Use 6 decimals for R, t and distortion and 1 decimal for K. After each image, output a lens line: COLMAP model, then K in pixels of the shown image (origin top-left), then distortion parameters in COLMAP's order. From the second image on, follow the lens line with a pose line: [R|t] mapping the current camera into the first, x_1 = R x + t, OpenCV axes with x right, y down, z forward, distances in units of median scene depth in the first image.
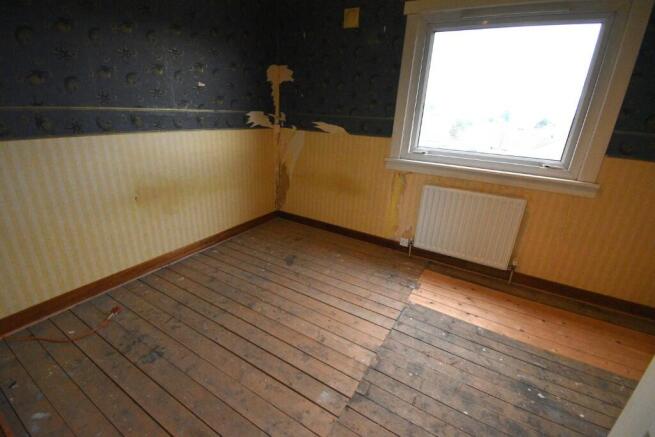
lens RADIAL K [[288.8, 0, 325.7], [0, 288.8, 216.2], [0, 0, 1]] dist [-0.002256, -0.010101]
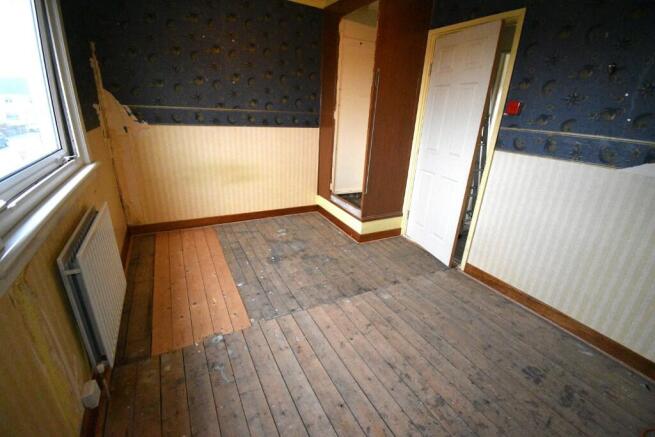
lens RADIAL K [[288.8, 0, 330.7], [0, 288.8, 217.0], [0, 0, 1]] dist [-0.002256, -0.010101]
pose [[-0.865131, -0.253253, 0.432910, -0.172736], [0.083474, 0.778407, 0.622185, -0.395599], [-0.494550, 0.574408, -0.652284, 1.053584]]
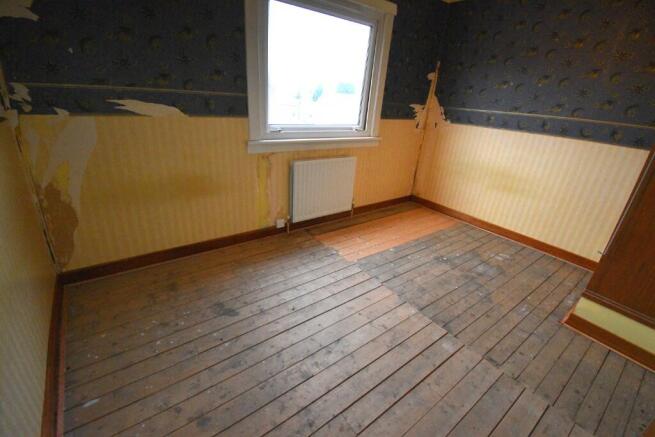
lens RADIAL K [[288.8, 0, 326.6], [0, 288.8, 218.8], [0, 0, 1]] dist [-0.002256, -0.010101]
pose [[0.369997, -0.384582, 0.845695, -0.554013], [0.263641, 0.916337, 0.301362, -0.201210], [-0.890840, 0.111457, 0.440433, 0.466922]]
